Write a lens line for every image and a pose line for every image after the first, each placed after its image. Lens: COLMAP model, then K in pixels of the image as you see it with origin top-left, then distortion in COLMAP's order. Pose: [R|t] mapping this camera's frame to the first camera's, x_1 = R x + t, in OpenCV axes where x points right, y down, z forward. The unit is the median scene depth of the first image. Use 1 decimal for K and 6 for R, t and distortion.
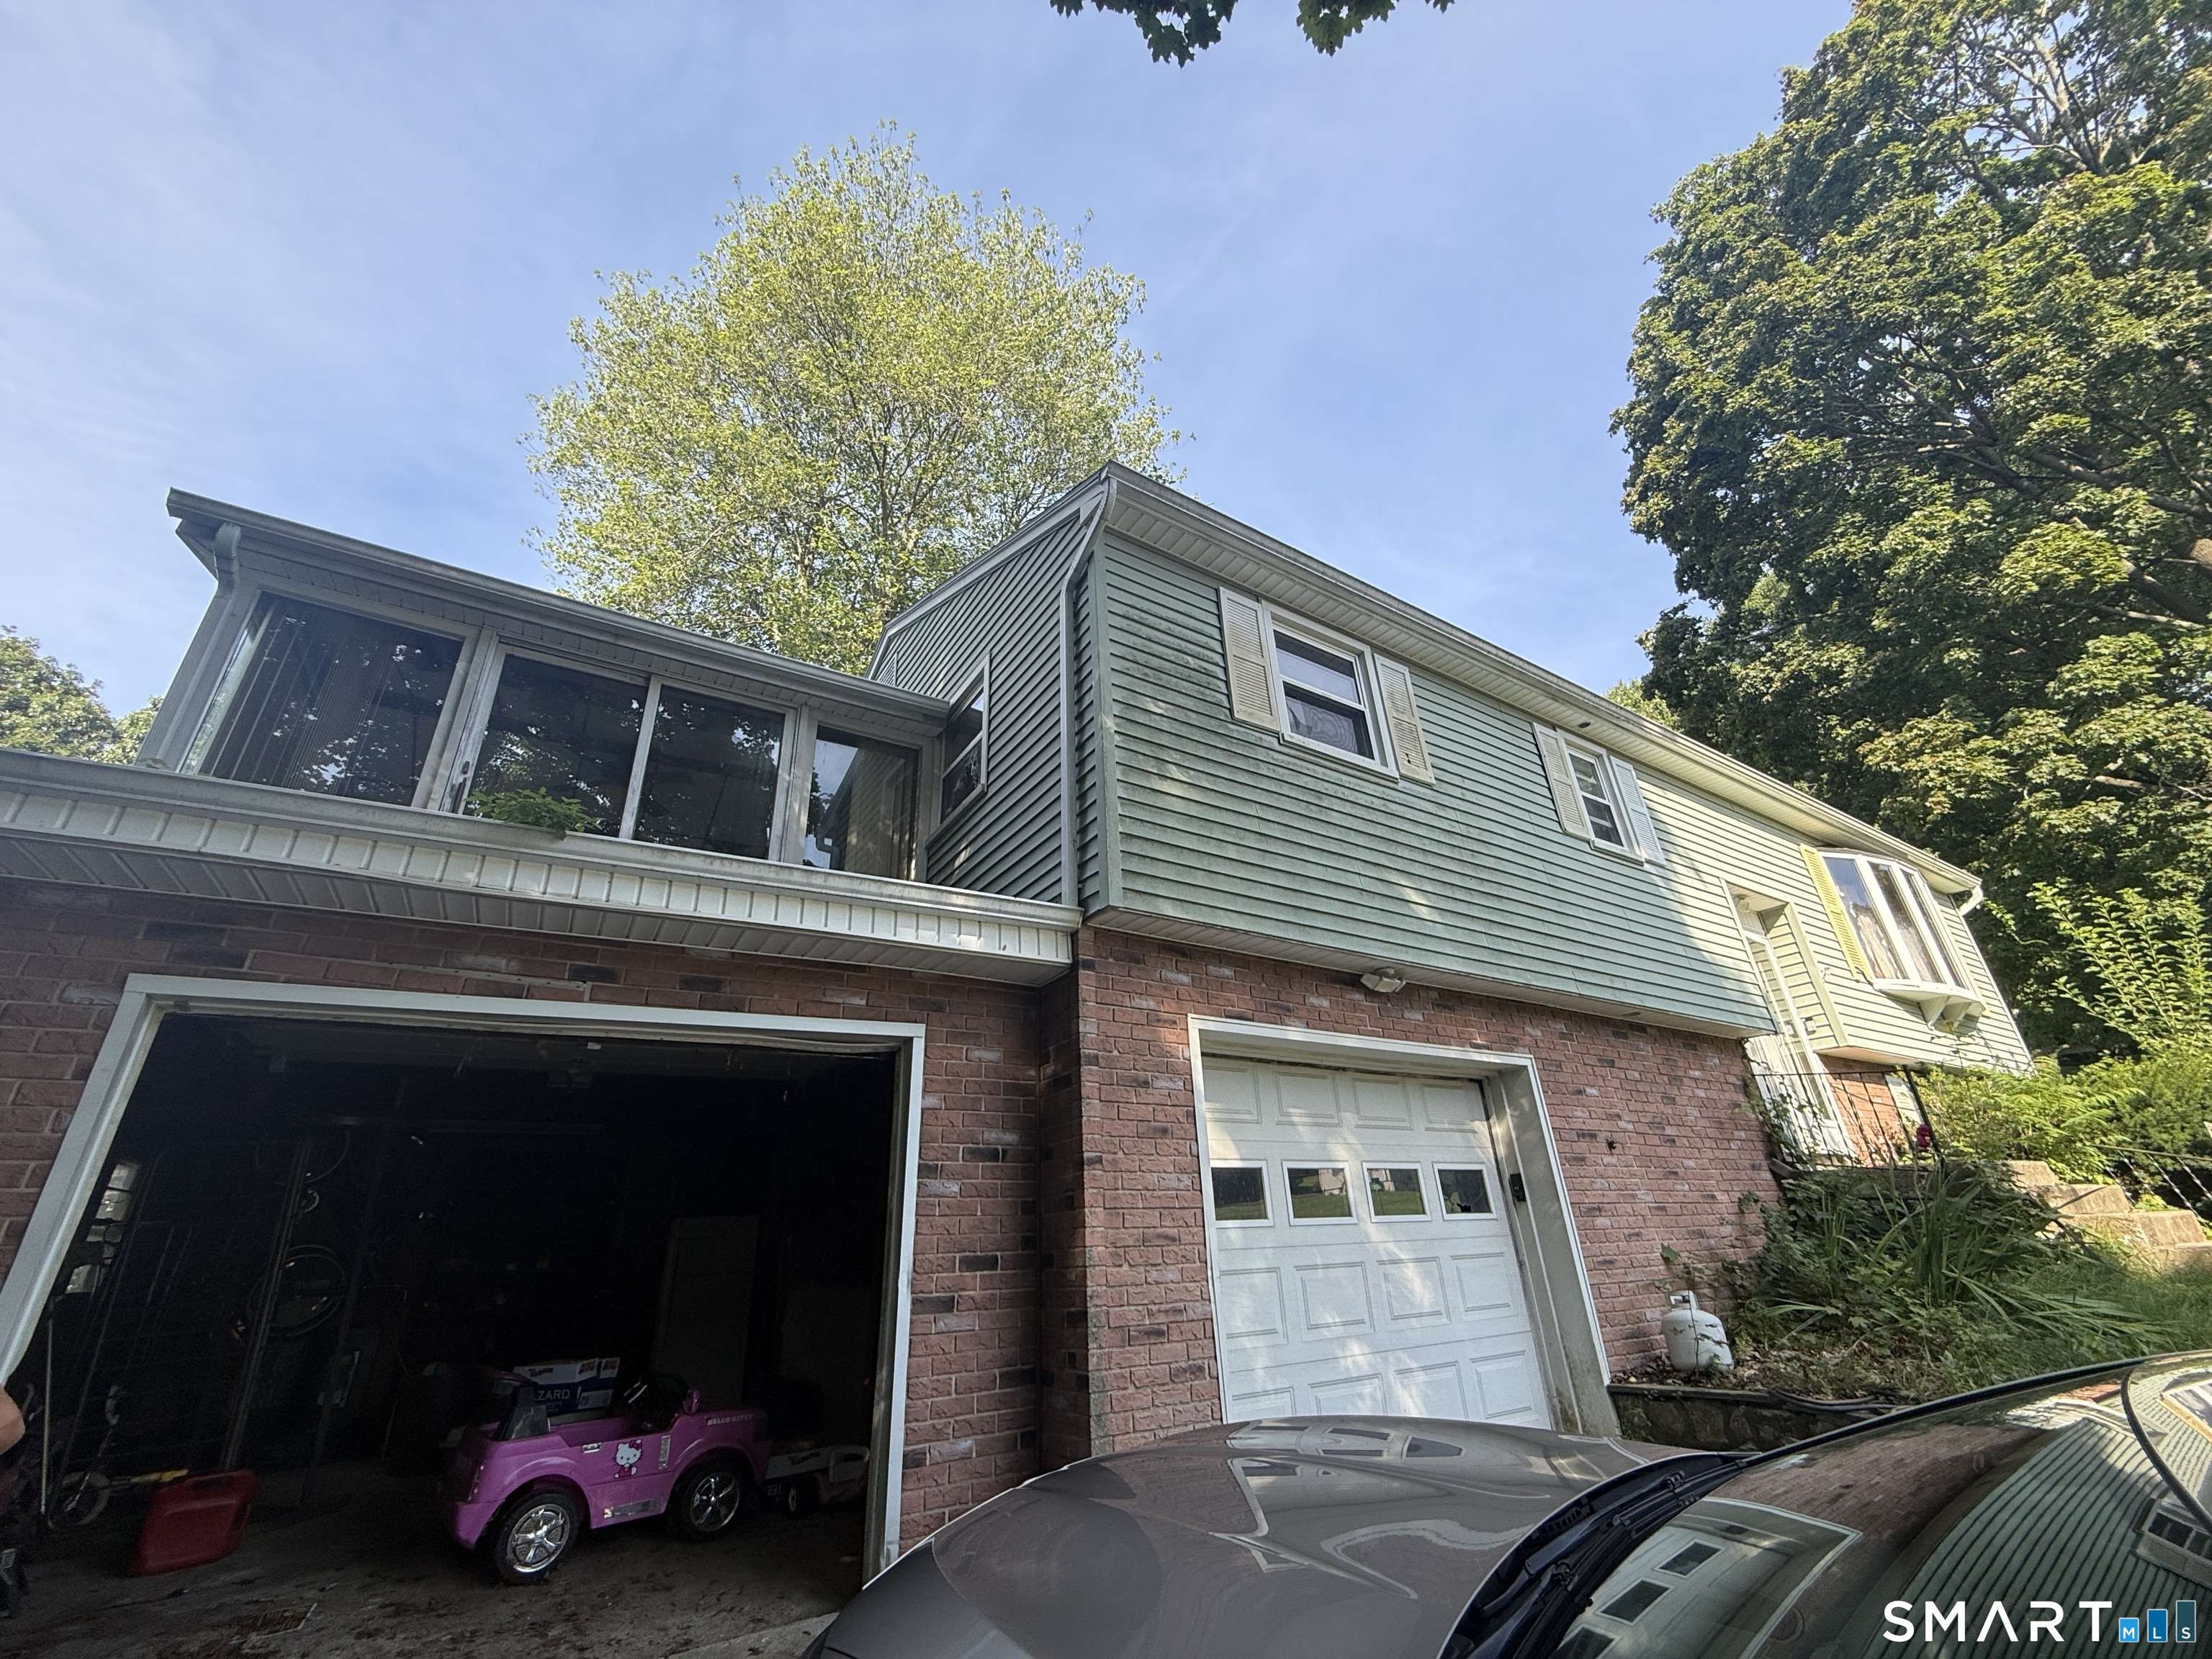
lens RADIAL K [[887.5, 0, 1111.6], [0, 887.5, 826.8], [0, 0, 1]] dist [-0.001158, -0.000070]
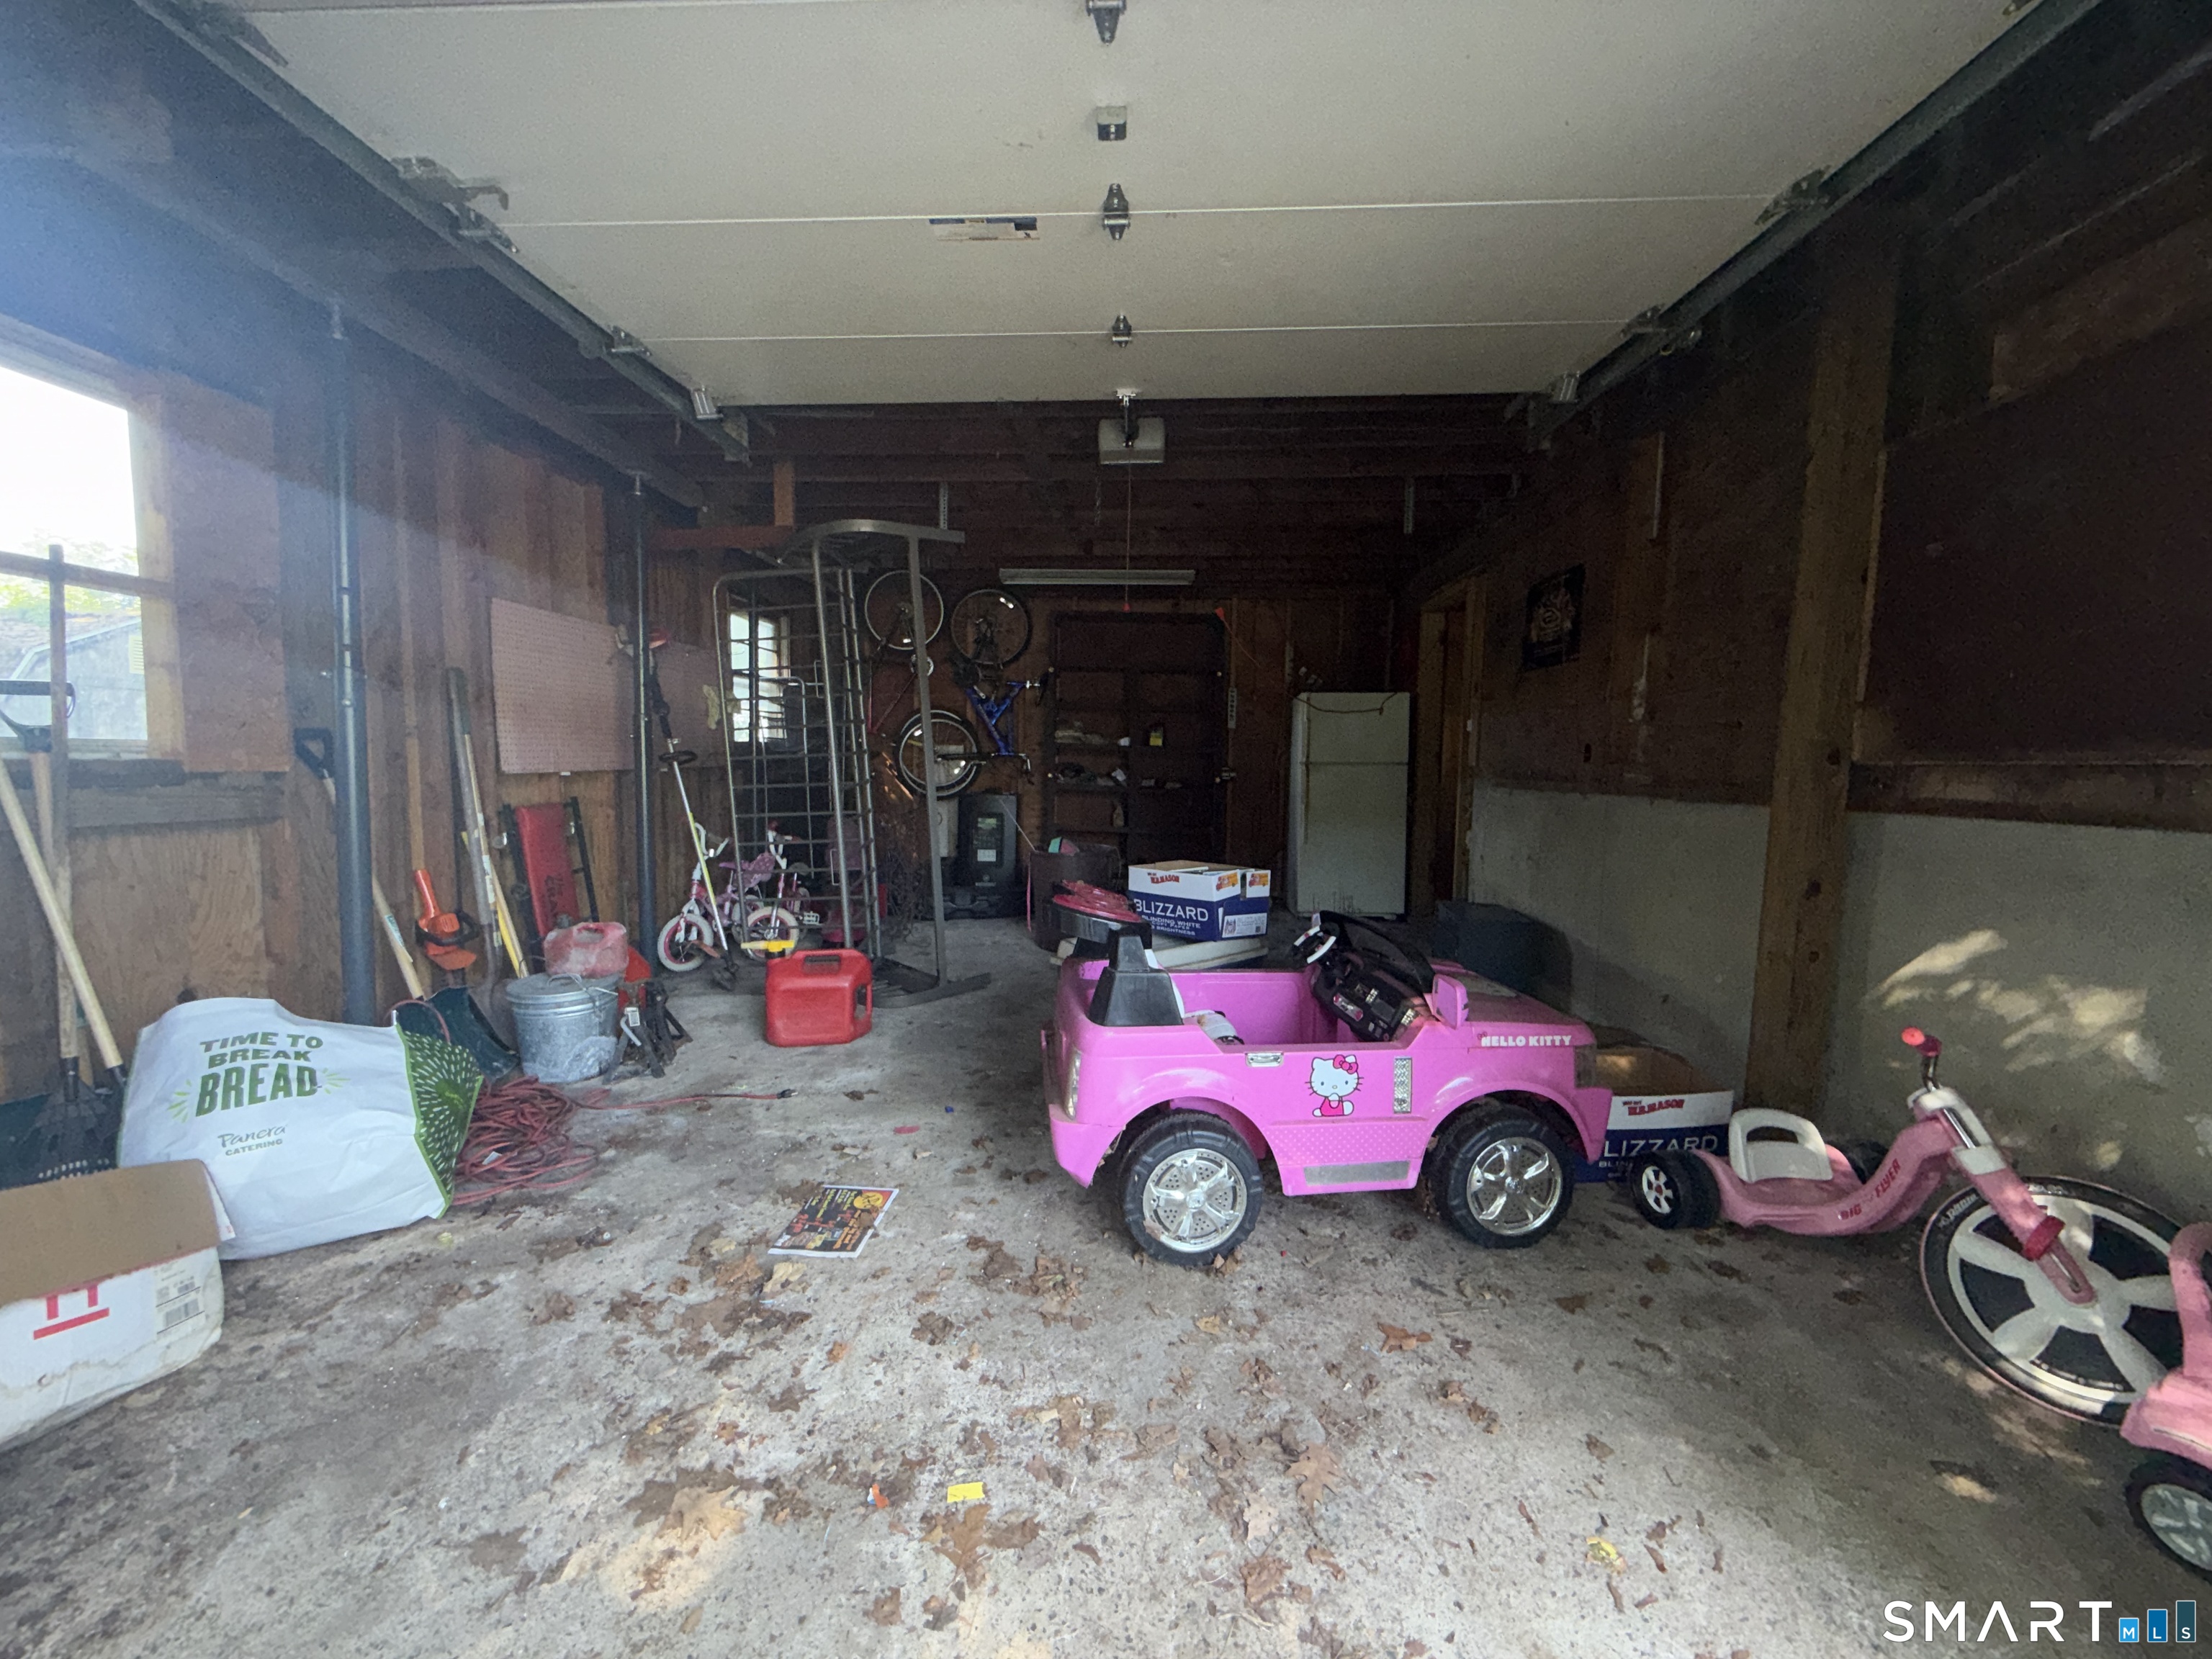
lens RADIAL K [[887.5, 0, 1111.7], [0, 887.5, 833.1], [0, 0, 1]] dist [-0.001158, -0.000070]
pose [[0.827850, 0.098035, -0.552316, -0.382574], [0.196450, 0.871588, 0.449157, 0.342925], [0.525425, -0.480337, 0.702285, 0.646491]]
